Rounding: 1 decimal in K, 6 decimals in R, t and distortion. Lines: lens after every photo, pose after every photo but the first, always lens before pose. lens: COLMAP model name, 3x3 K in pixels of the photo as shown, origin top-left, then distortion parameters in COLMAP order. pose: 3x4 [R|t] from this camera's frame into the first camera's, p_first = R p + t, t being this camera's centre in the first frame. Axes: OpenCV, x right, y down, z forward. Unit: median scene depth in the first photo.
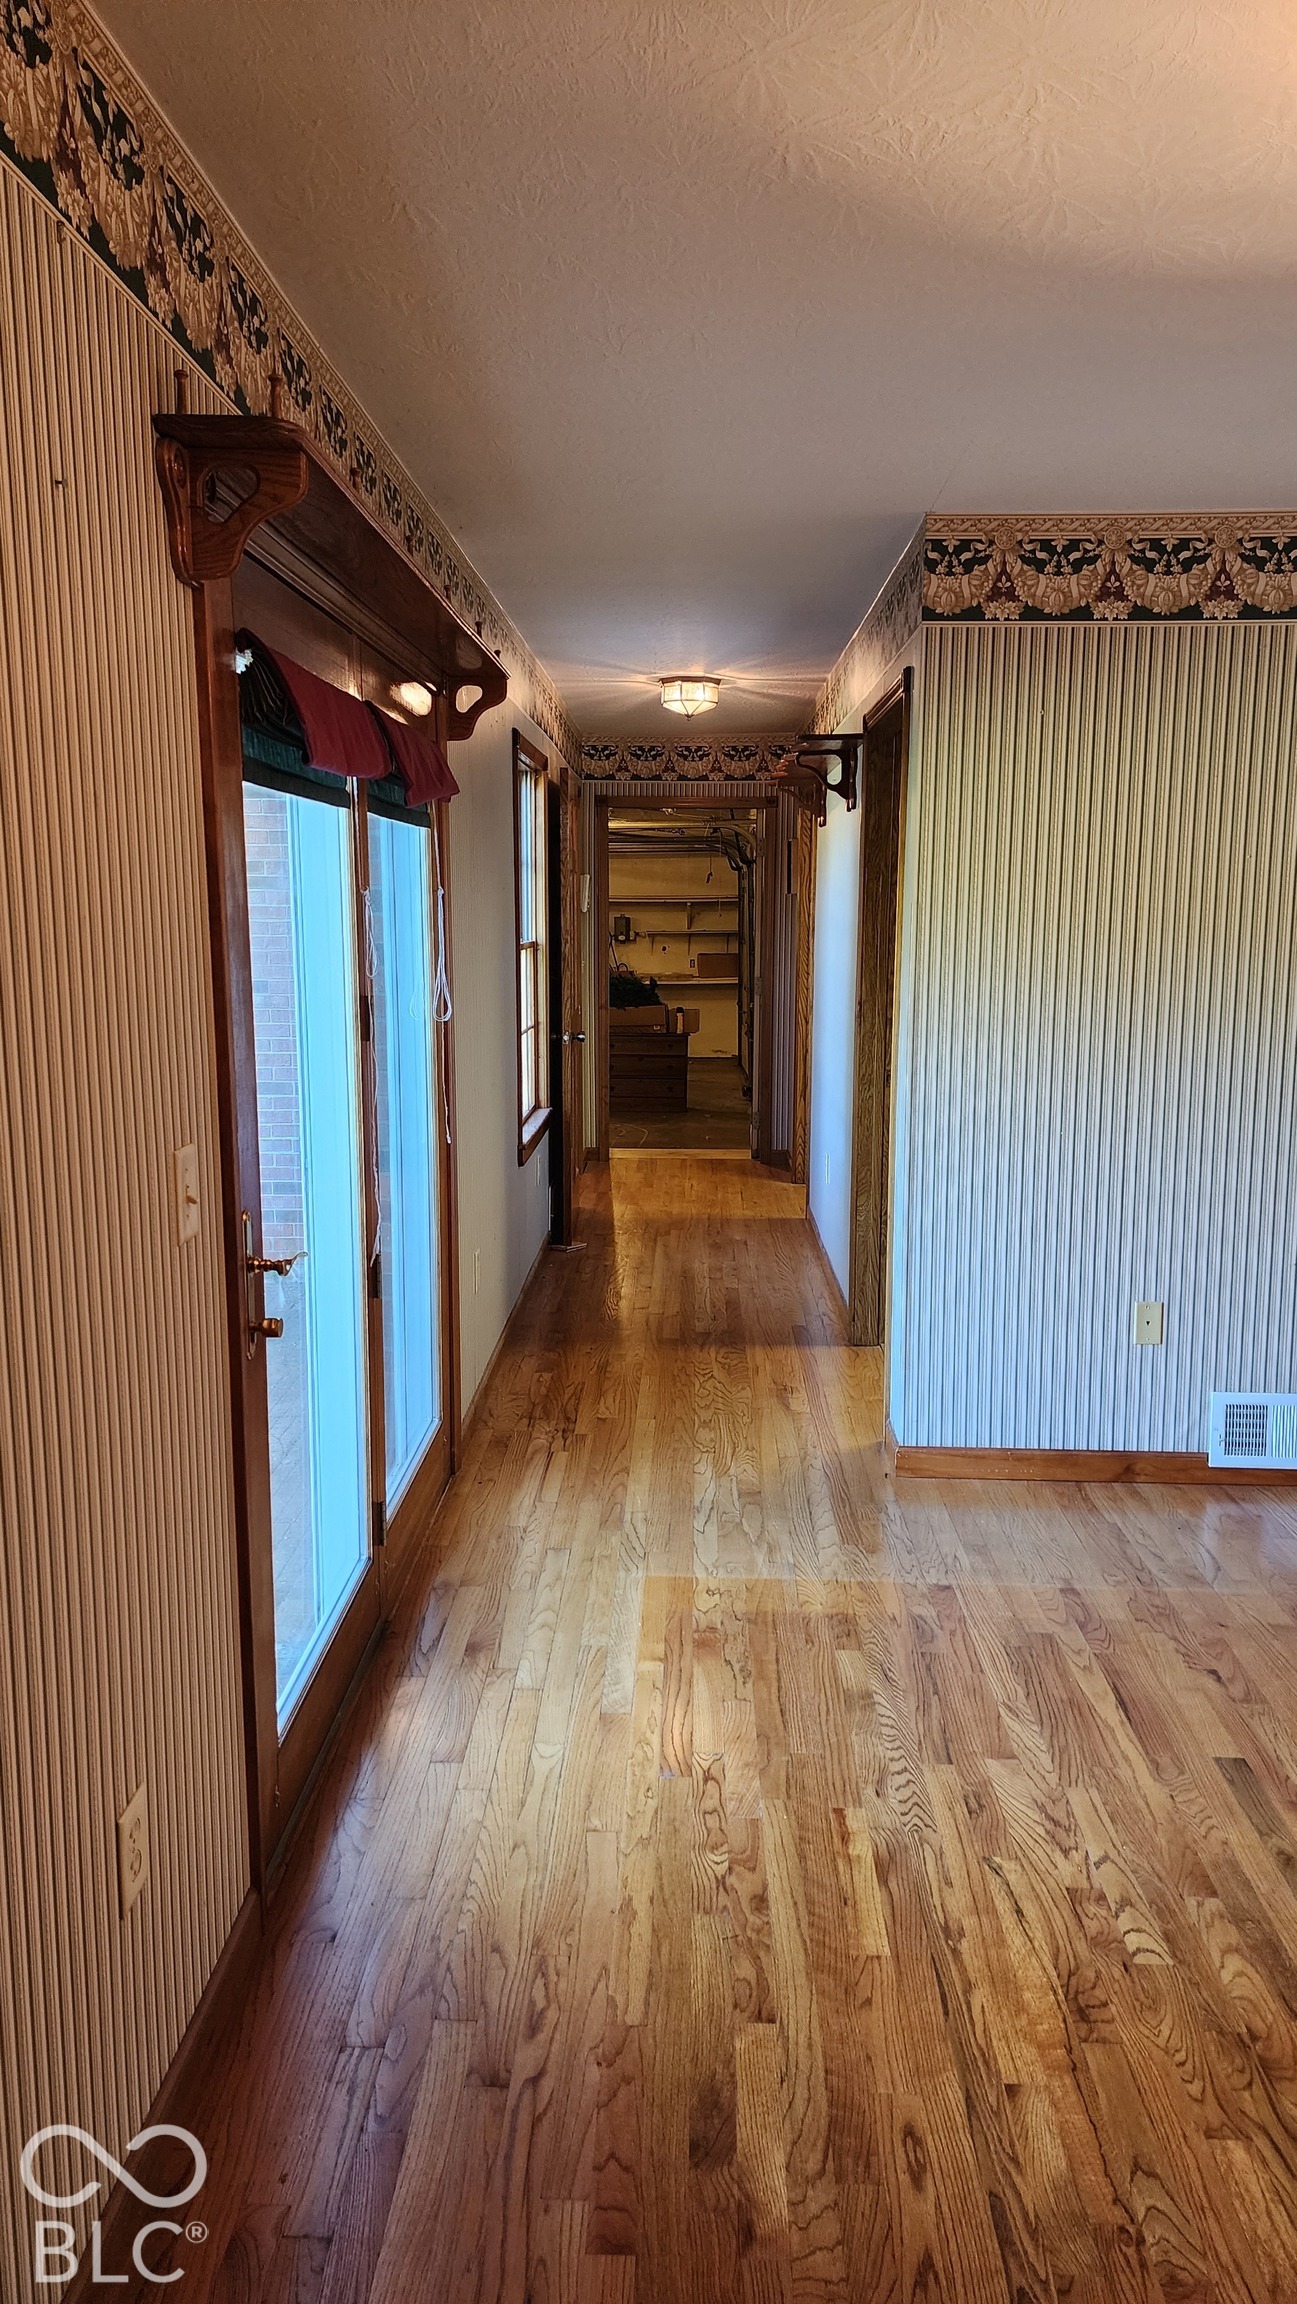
lens RADIAL K [[1539.5, 0, 656.5], [0, 1539.5, 1141.7], [0, 0, 1]] dist [0.066731, -0.056516]
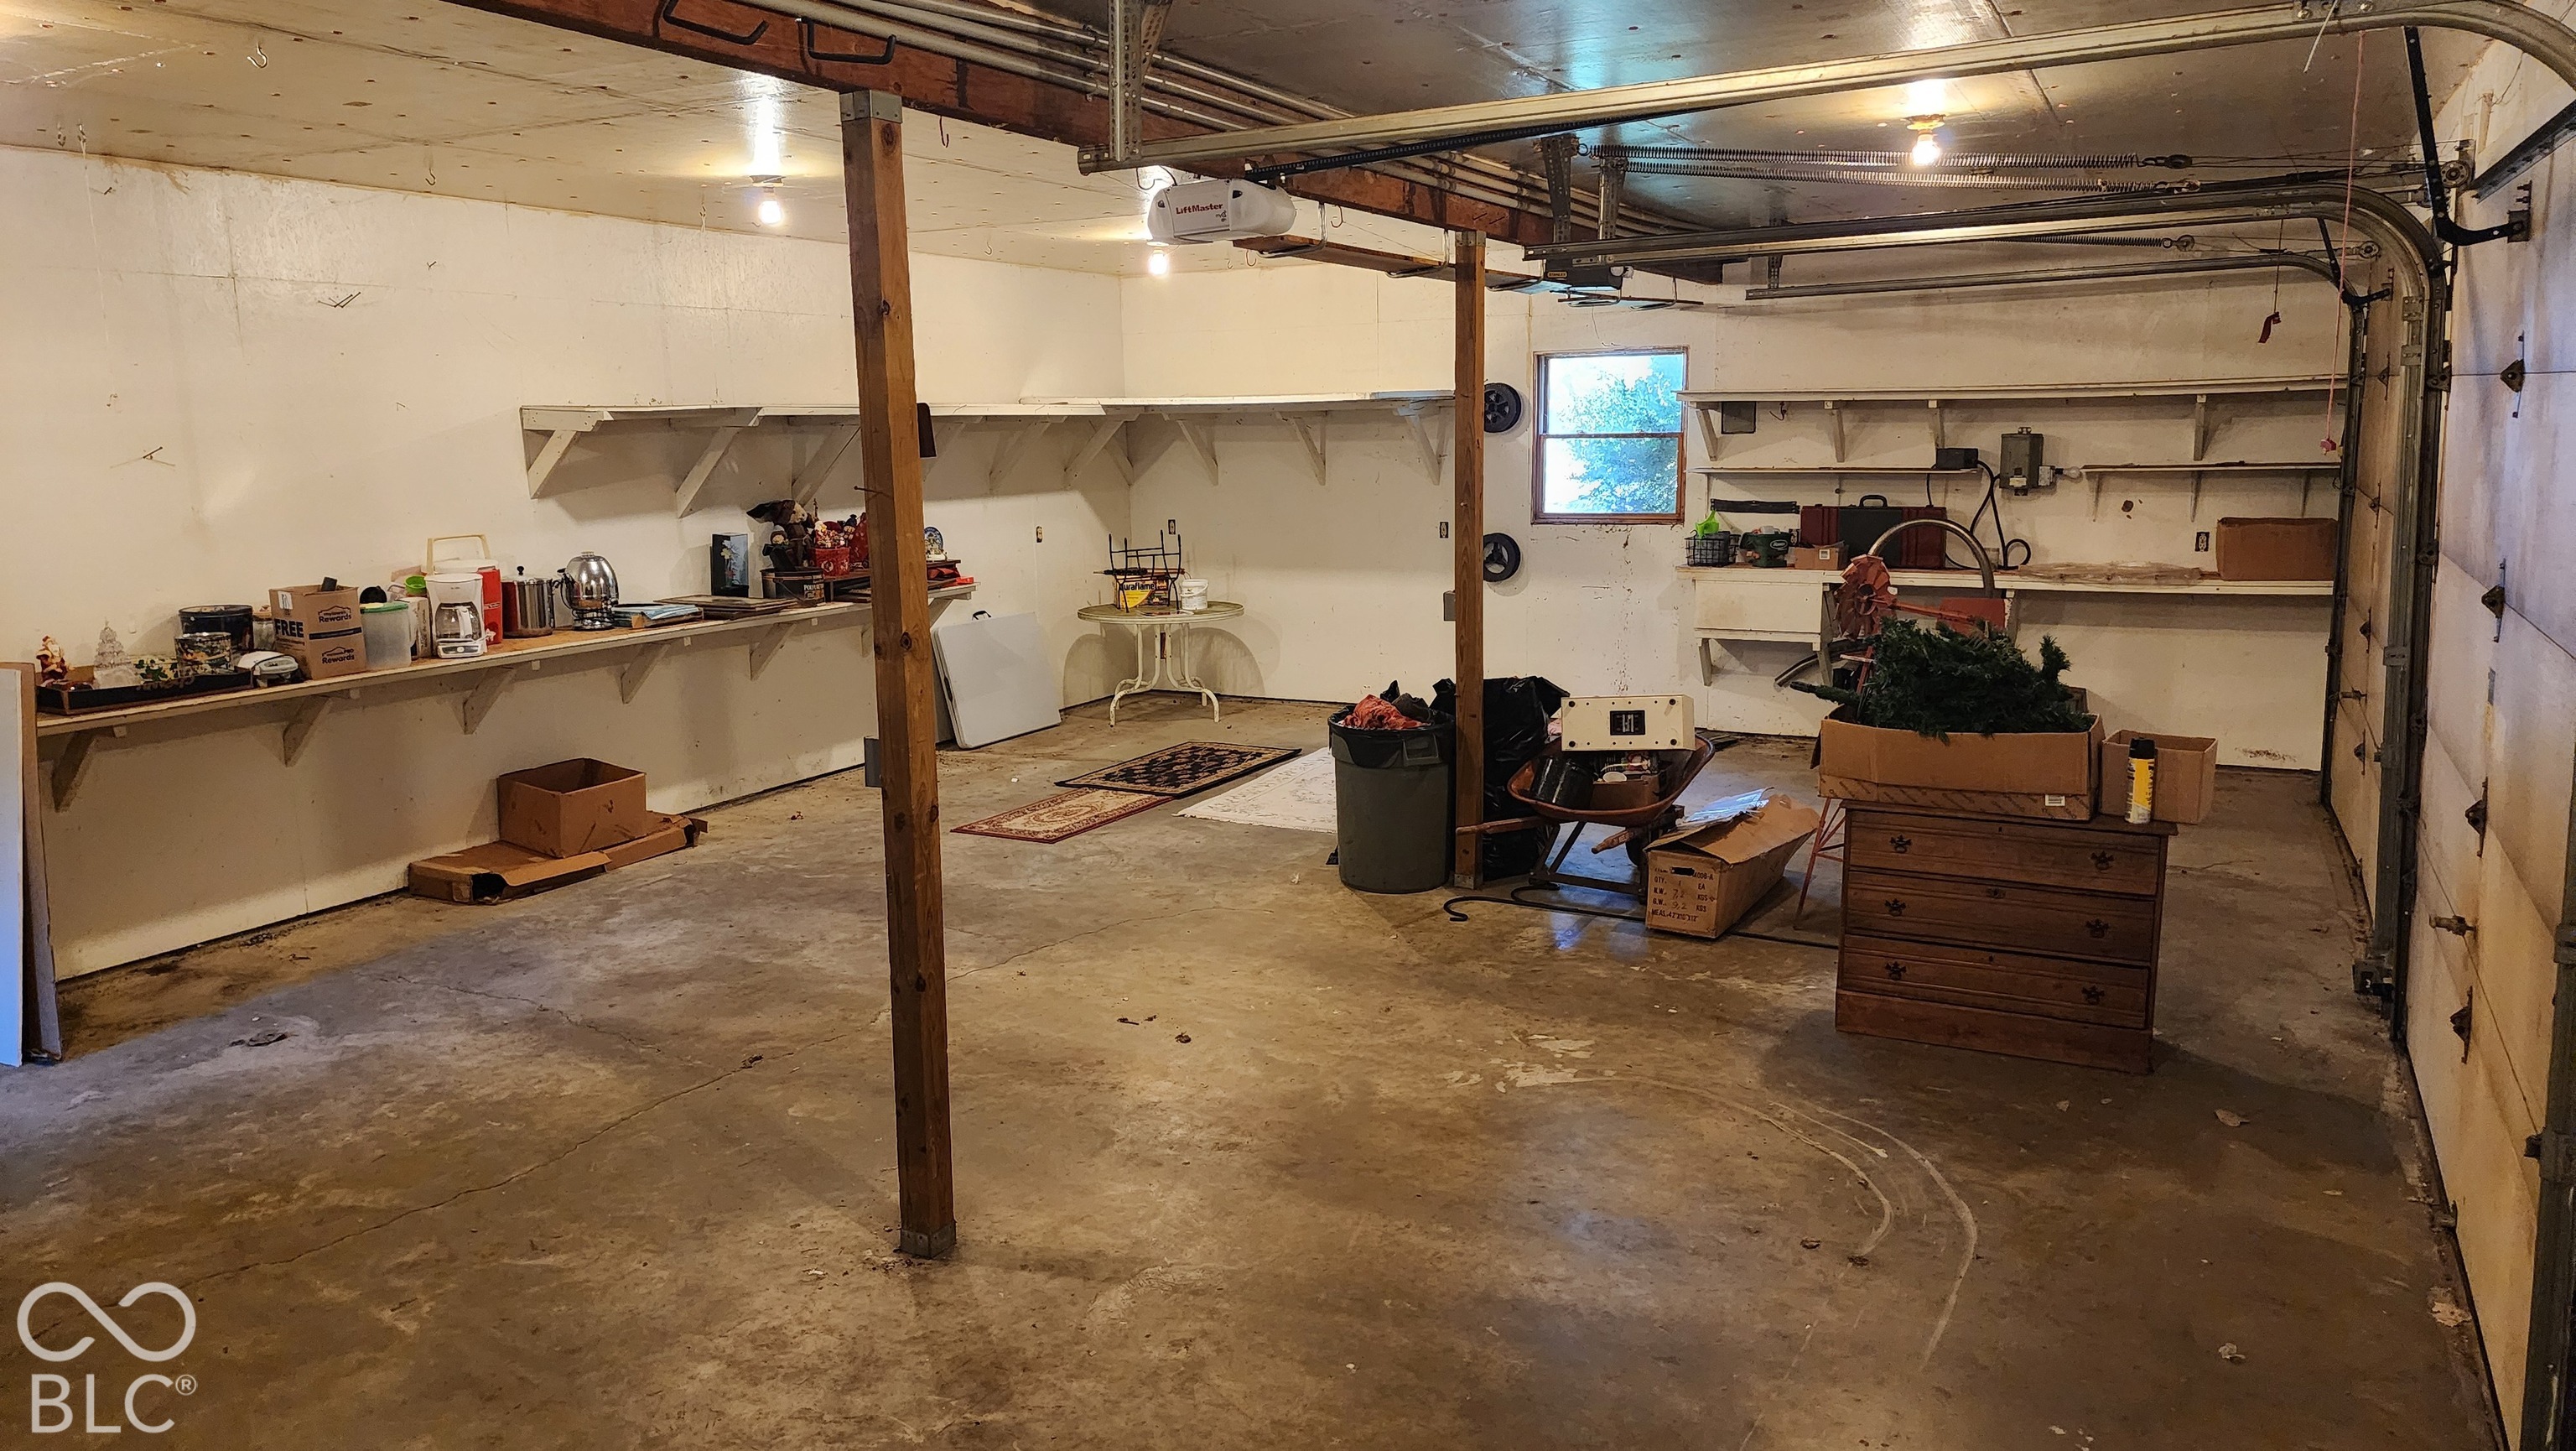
lens RADIAL K [[1721.5, 0, 1292.5], [0, 1721.5, 712.4], [0, 0, 1]] dist [0.066731, -0.056516]
pose [[0.899039, 0.055963, -0.434277, 0.010041], [-0.048027, 0.998418, 0.029235, -0.072133], [0.435227, -0.005427, 0.900305, 0.472344]]
